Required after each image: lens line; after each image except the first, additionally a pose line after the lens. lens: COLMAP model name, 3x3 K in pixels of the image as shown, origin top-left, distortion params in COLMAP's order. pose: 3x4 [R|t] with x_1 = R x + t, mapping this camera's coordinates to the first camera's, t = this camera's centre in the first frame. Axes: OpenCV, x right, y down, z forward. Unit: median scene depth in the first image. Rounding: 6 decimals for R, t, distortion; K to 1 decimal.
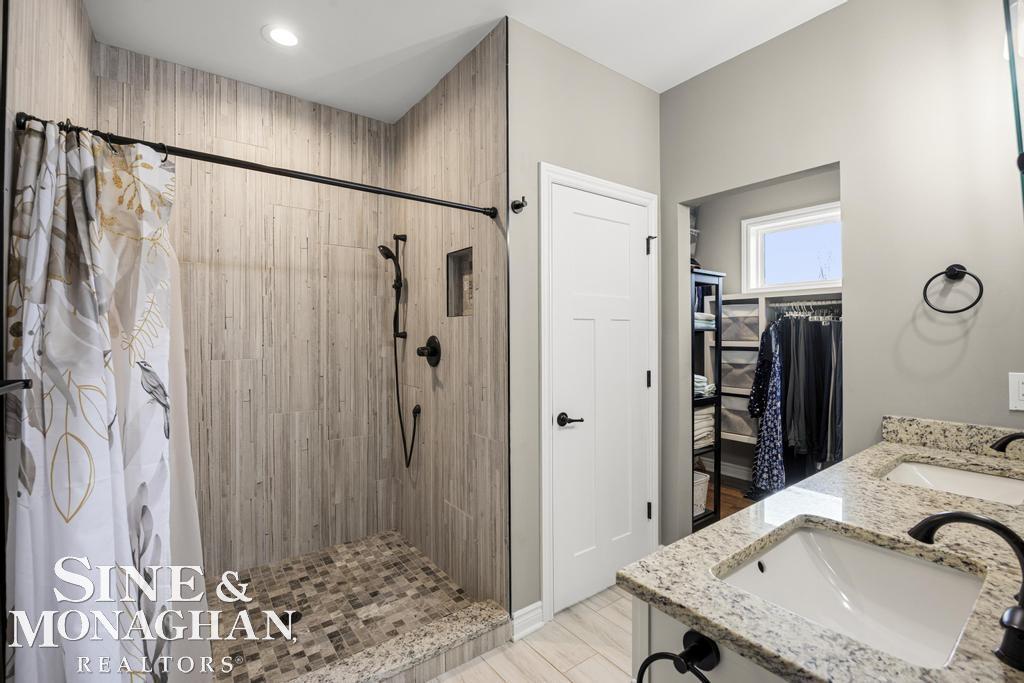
lens RADIAL K [[451.7, 0, 511.8], [0, 451.7, 337.6], [0, 0, 1]] dist [-0.017868, -0.000056]
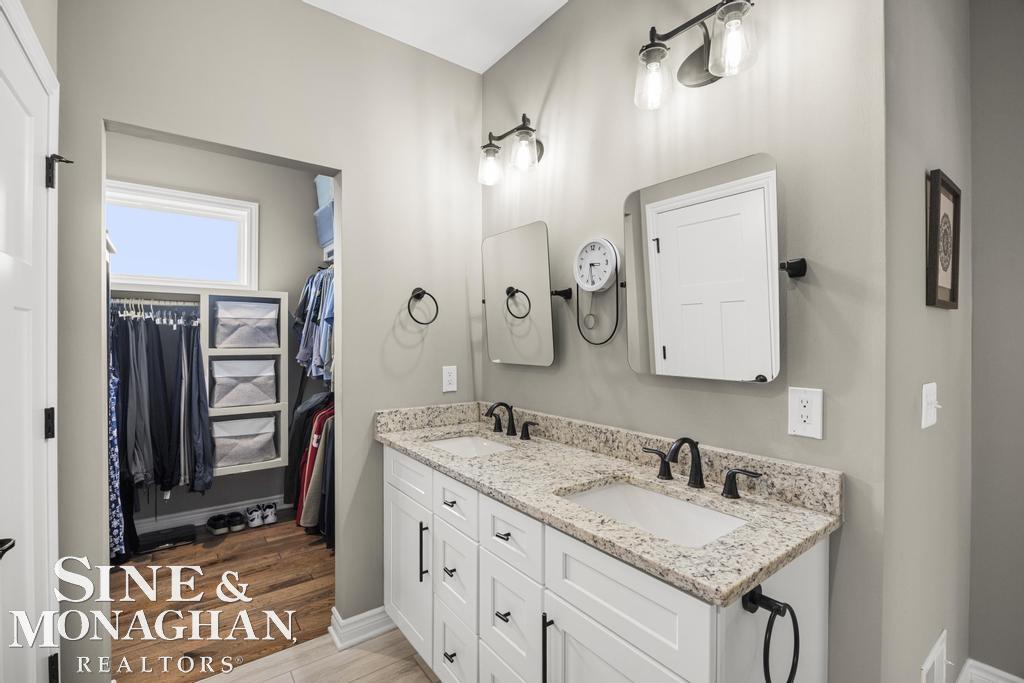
lens RADIAL K [[451.7, 0, 512.4], [0, 451.7, 343.2], [0, 0, 1]] dist [-0.017868, -0.000056]
pose [[-0.010153, 0.001731, 0.999947, -0.319494], [0.002912, 0.999994, -0.001702, 0.003468], [-0.999944, 0.002894, -0.010158, 0.676306]]
